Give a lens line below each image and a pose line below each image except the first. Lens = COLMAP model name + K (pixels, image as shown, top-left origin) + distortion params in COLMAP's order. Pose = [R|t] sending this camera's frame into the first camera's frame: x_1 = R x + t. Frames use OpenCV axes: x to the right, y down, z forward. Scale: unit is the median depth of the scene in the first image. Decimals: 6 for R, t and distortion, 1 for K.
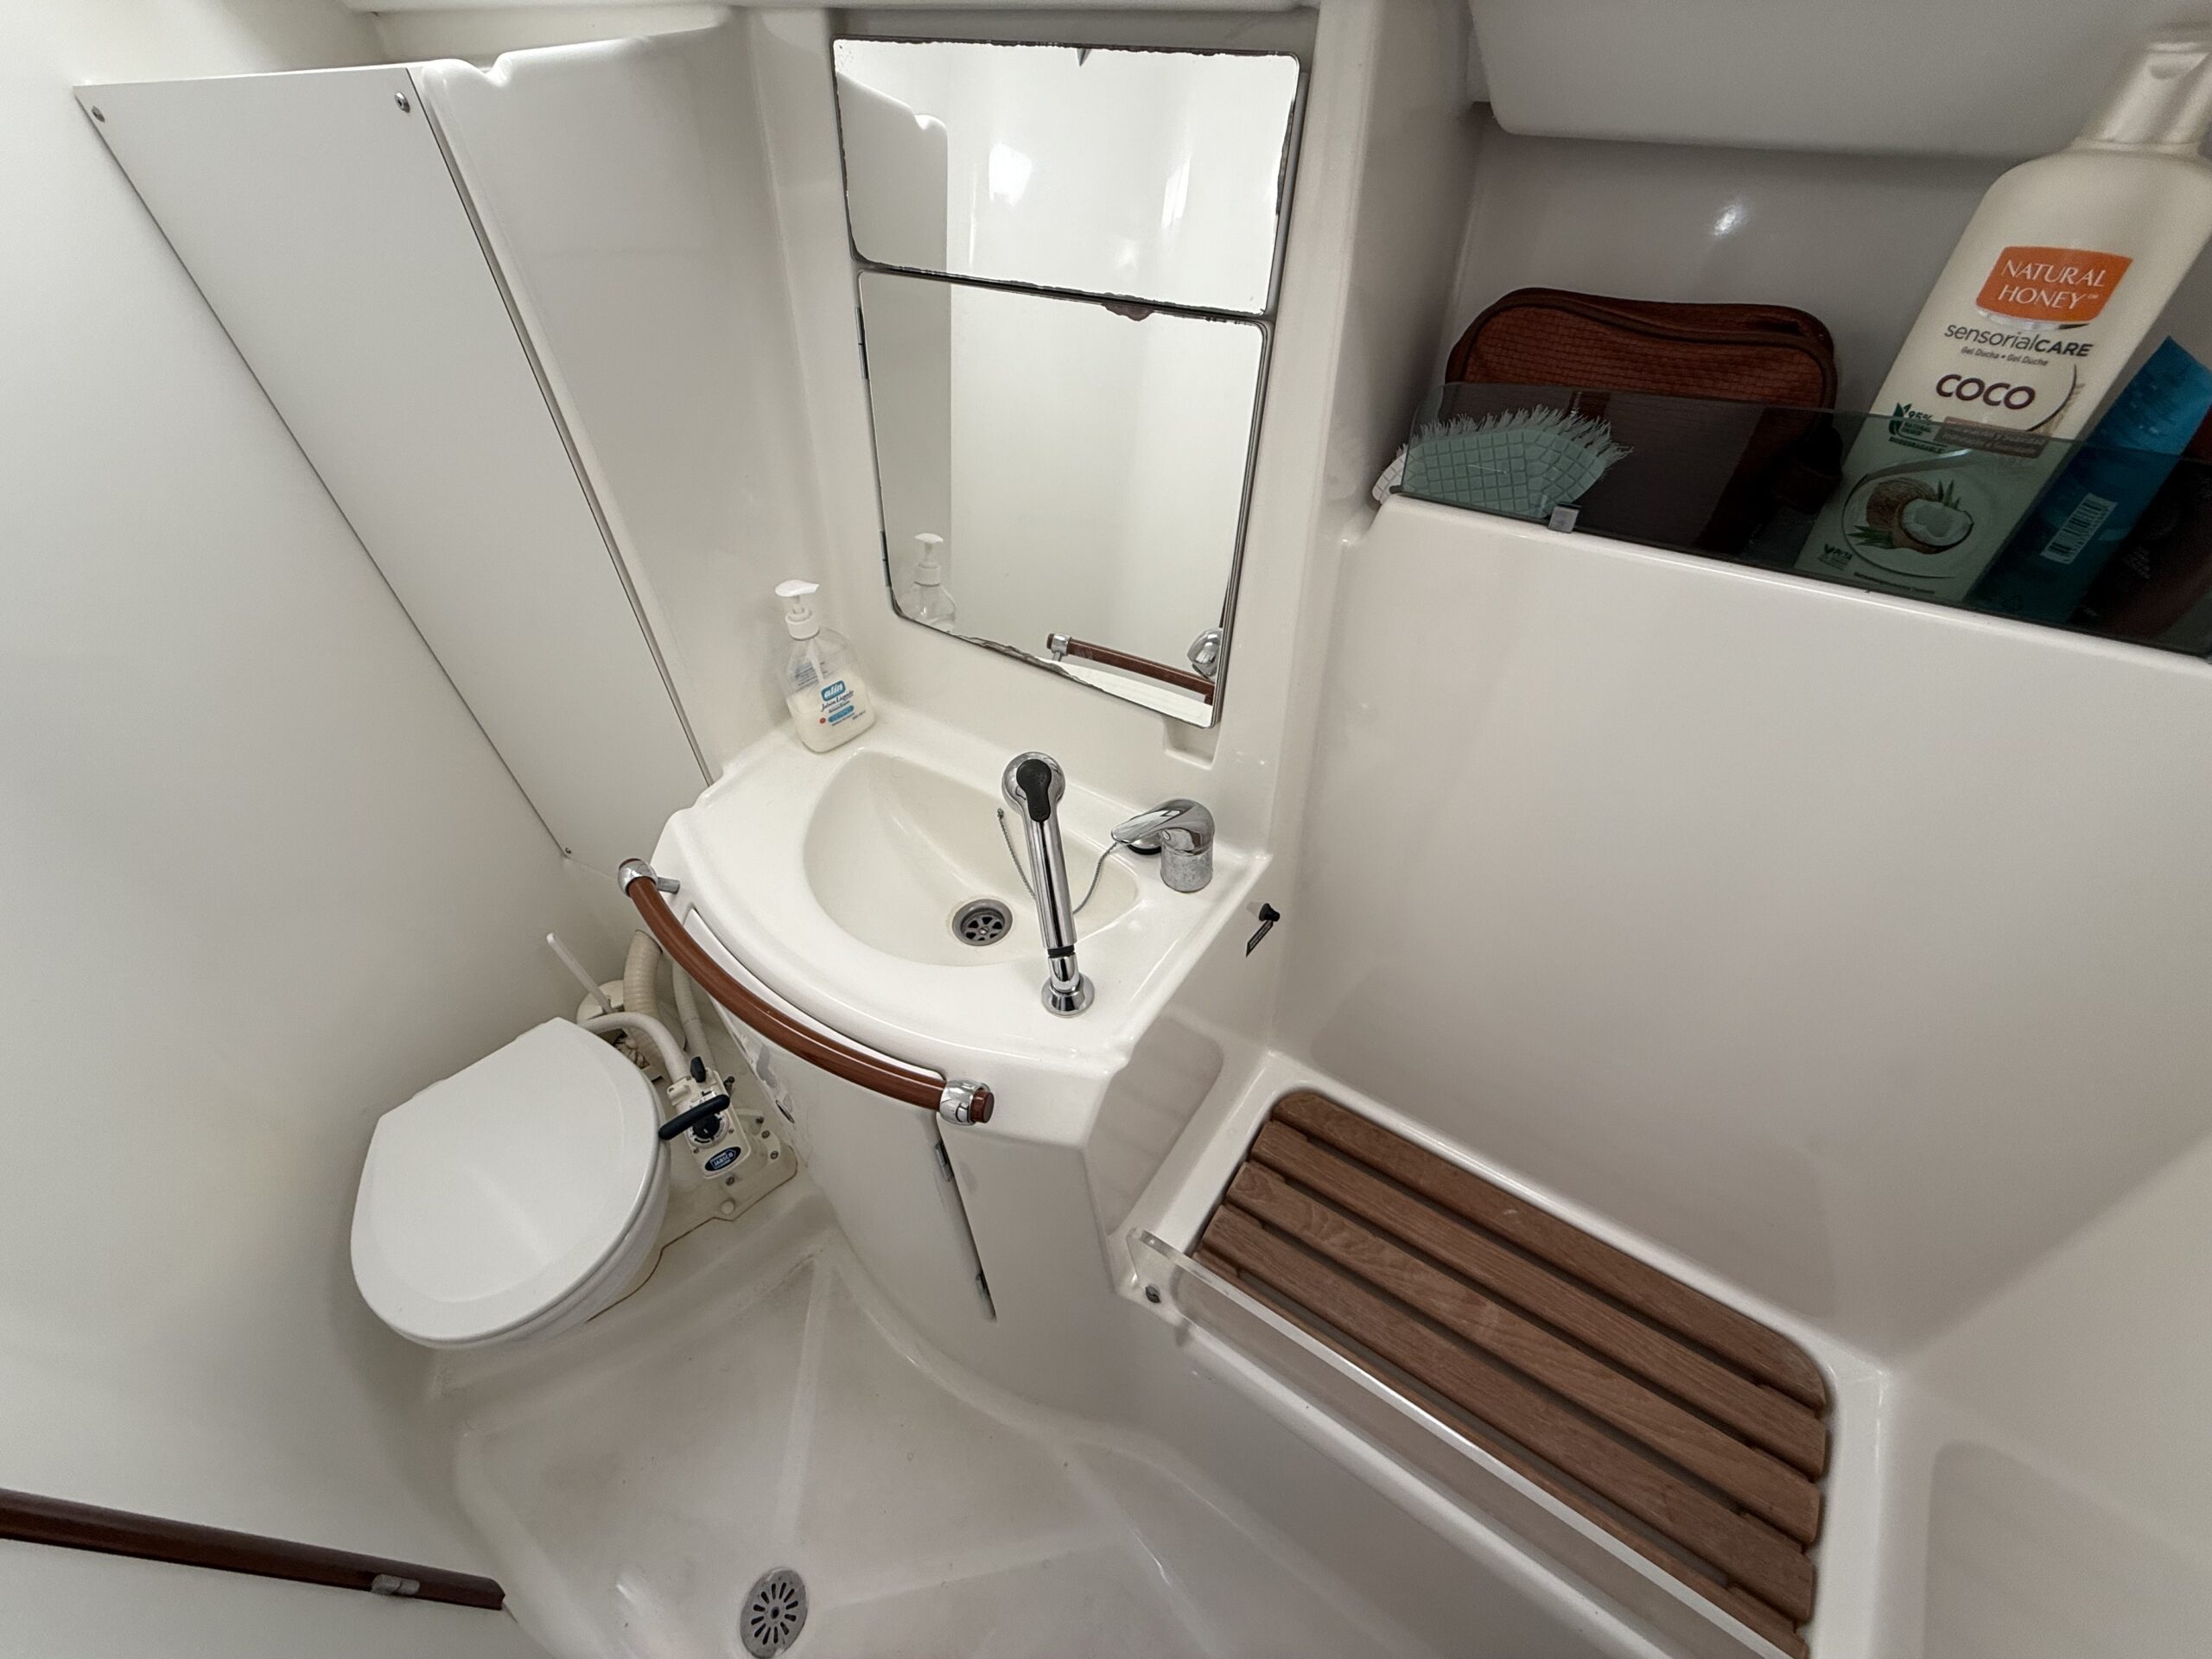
lens RADIAL K [[889.8, 0, 1106.0], [0, 889.8, 829.5], [0, 0, 1]] dist [0.000428, 0.000187]
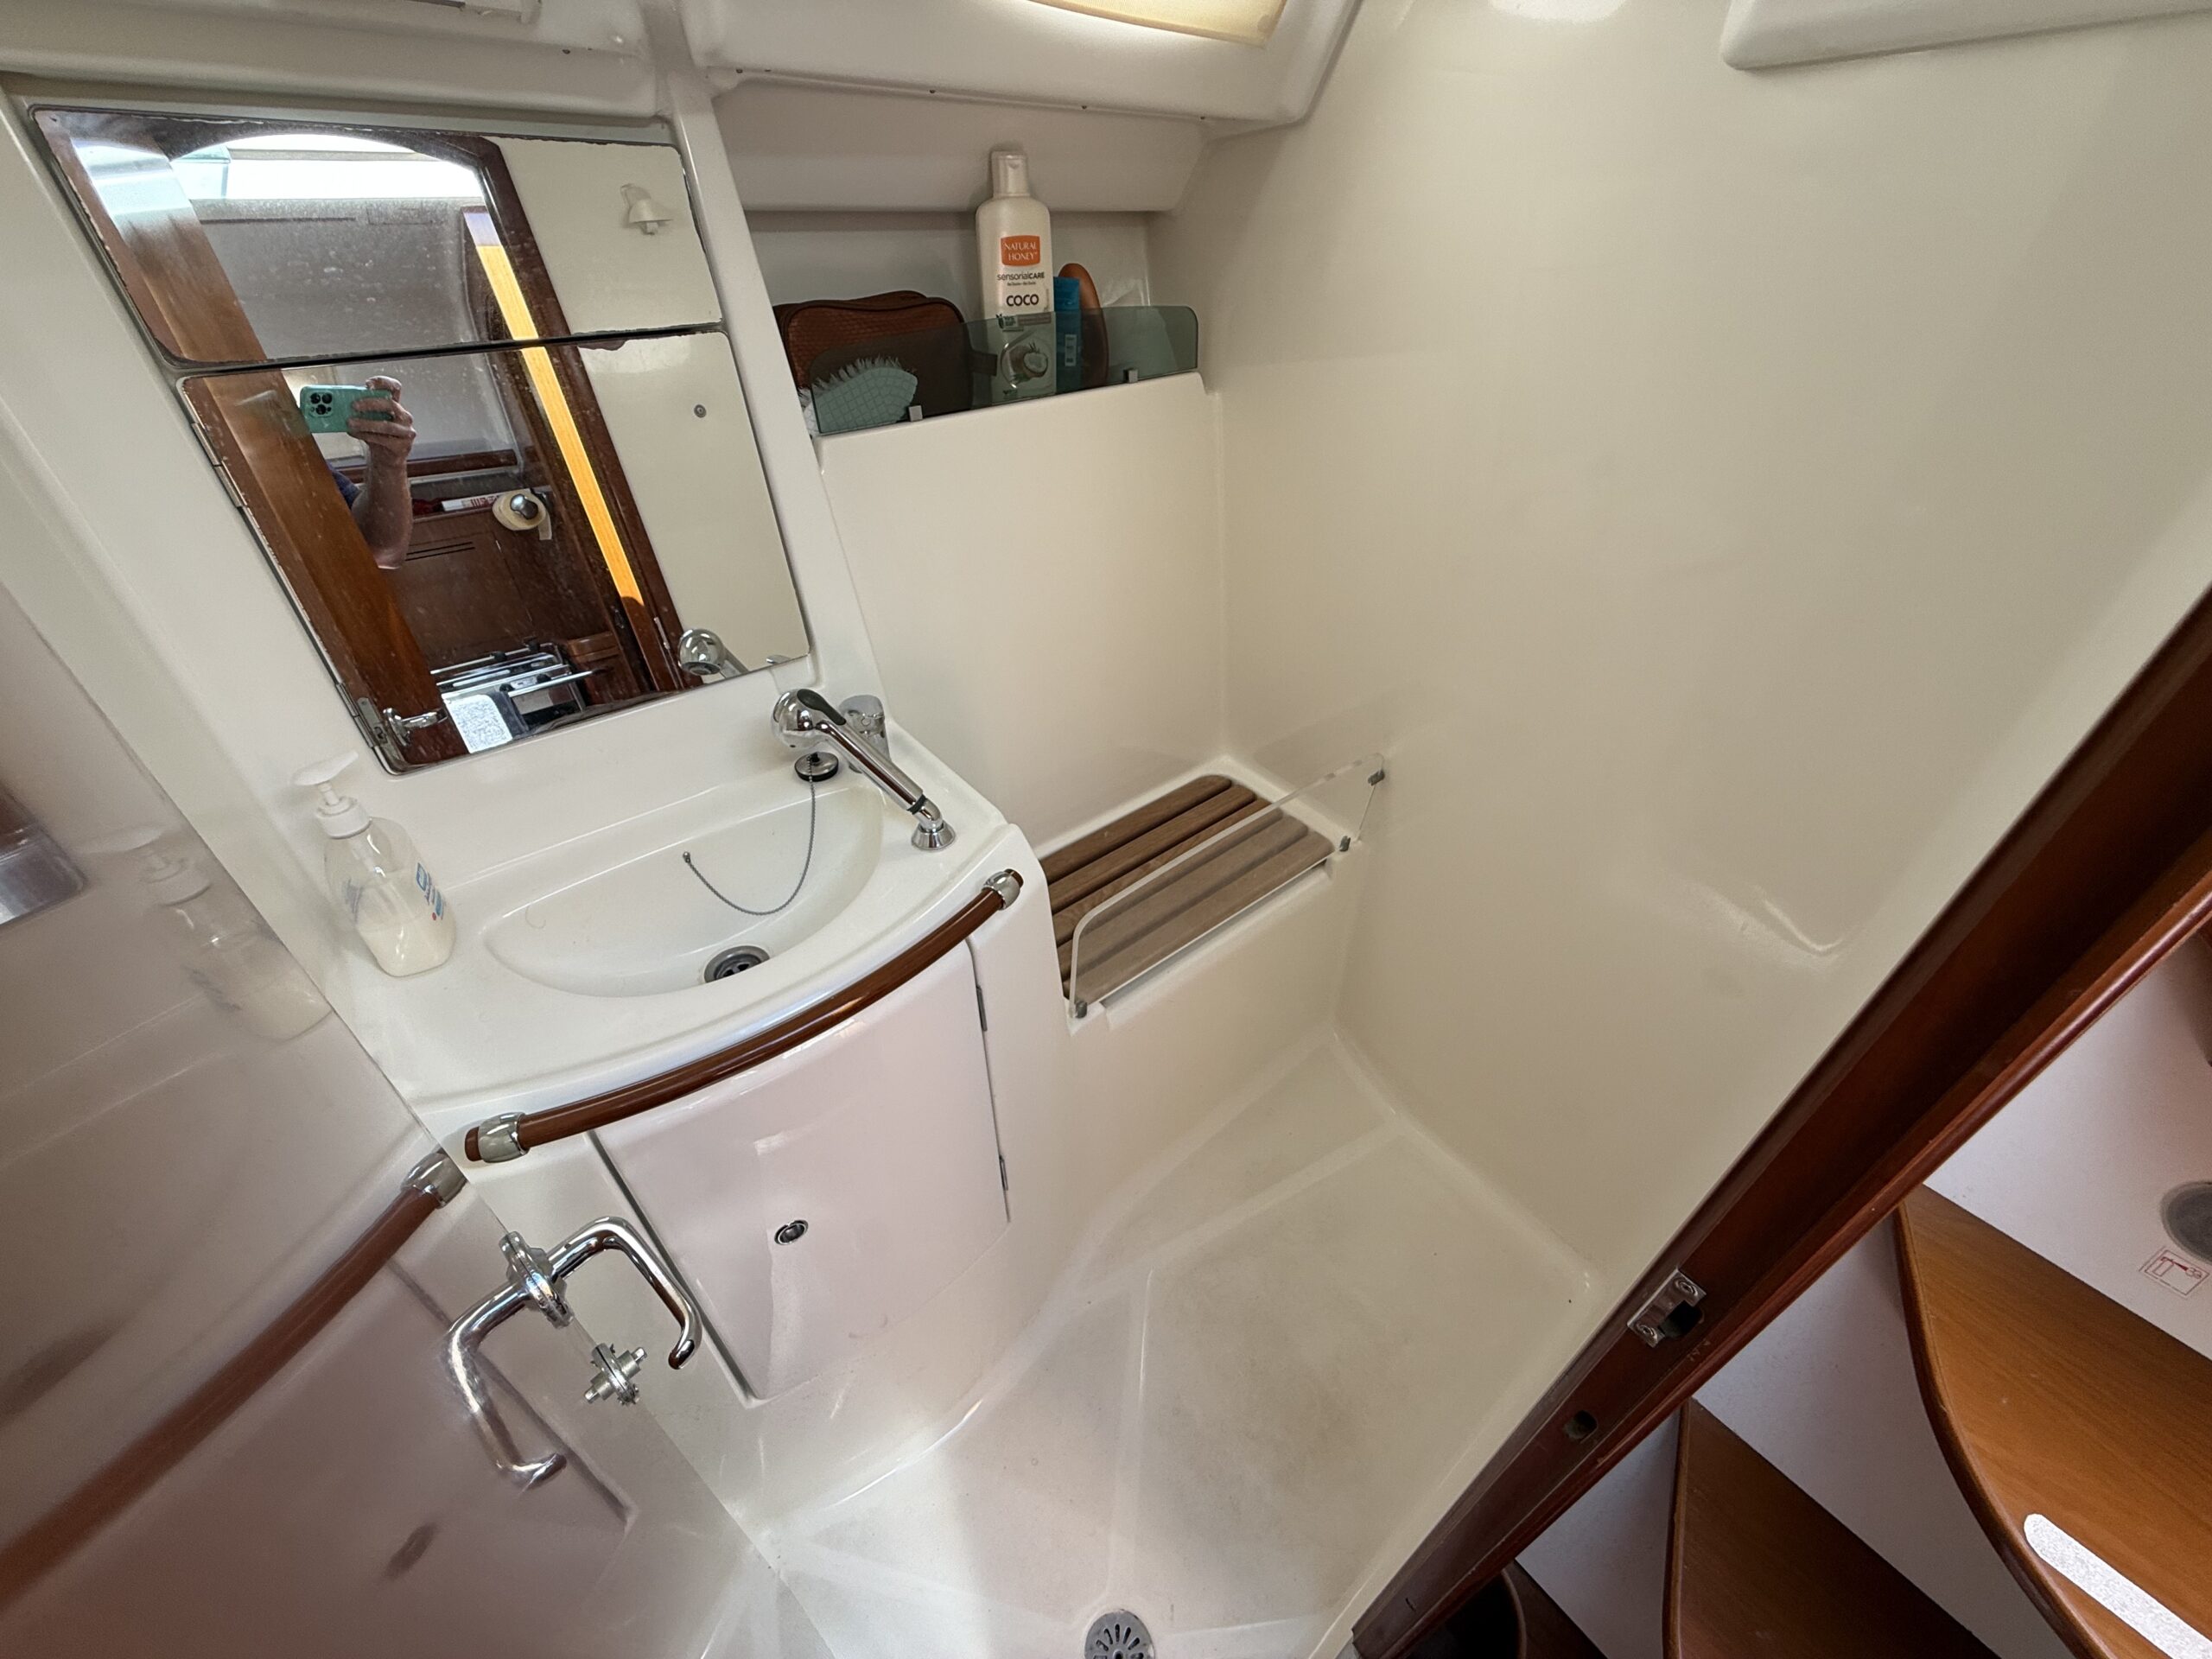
lens RADIAL K [[889.8, 0, 1106.0], [0, 889.8, 829.5], [0, 0, 1]] dist [0.000428, 0.000187]
pose [[0.266191, -0.538173, 0.799695, -1.340258], [0.656224, 0.708865, 0.258612, 0.015090], [-0.706054, 0.455939, 0.541856, 0.211548]]
